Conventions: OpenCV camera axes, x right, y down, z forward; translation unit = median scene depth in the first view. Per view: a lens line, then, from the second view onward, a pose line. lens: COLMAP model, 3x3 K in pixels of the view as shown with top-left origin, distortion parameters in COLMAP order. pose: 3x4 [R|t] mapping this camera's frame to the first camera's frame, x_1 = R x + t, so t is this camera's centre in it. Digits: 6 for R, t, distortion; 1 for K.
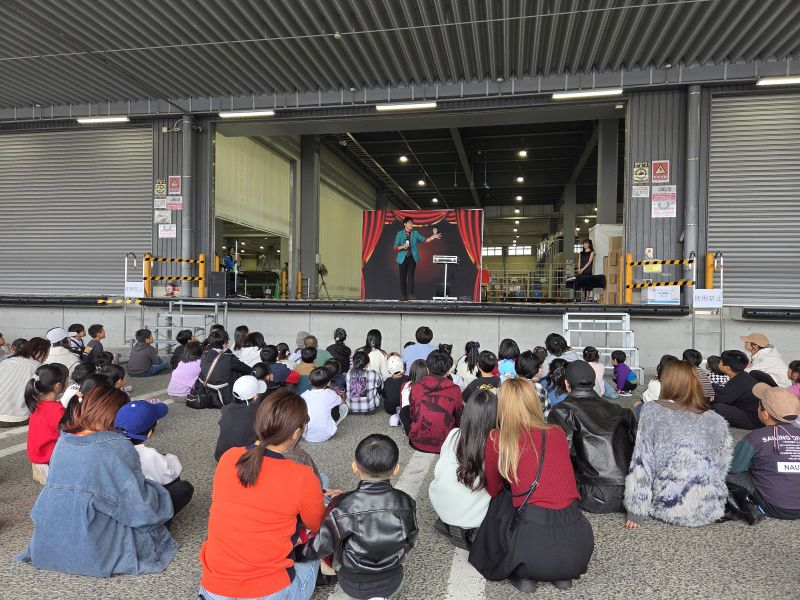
lens RADIAL K [[531.6, 0, 395.3], [0, 531.6, 311.8], [0, 0, 1]] dist [0.059919, -0.039008]
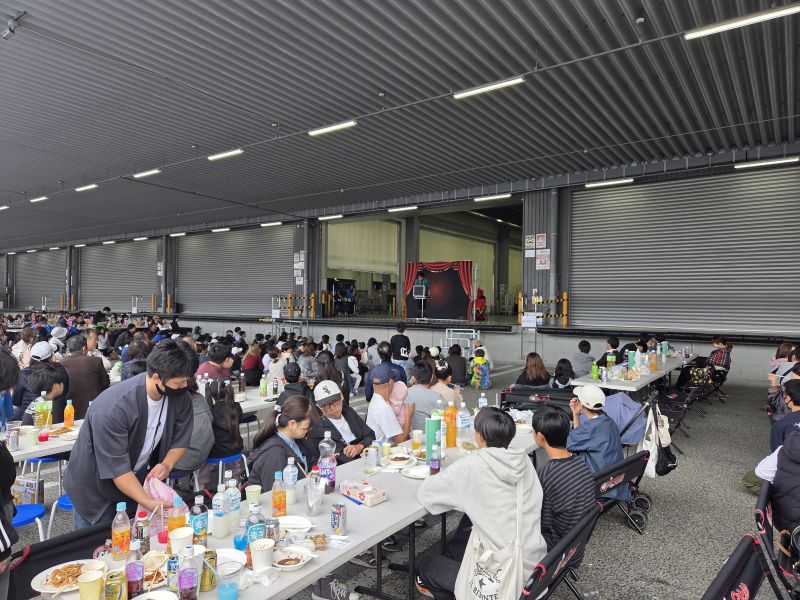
lens RADIAL K [[547.4, 0, 394.7], [0, 547.4, 322.1], [0, 0, 1]] dist [0.047457, 0.000096]
pose [[0.903159, 0.008643, -0.429220, 0.760949], [-0.008674, 0.999961, 0.001885, -0.018187], [0.429219, 0.002020, 0.903198, -0.620079]]
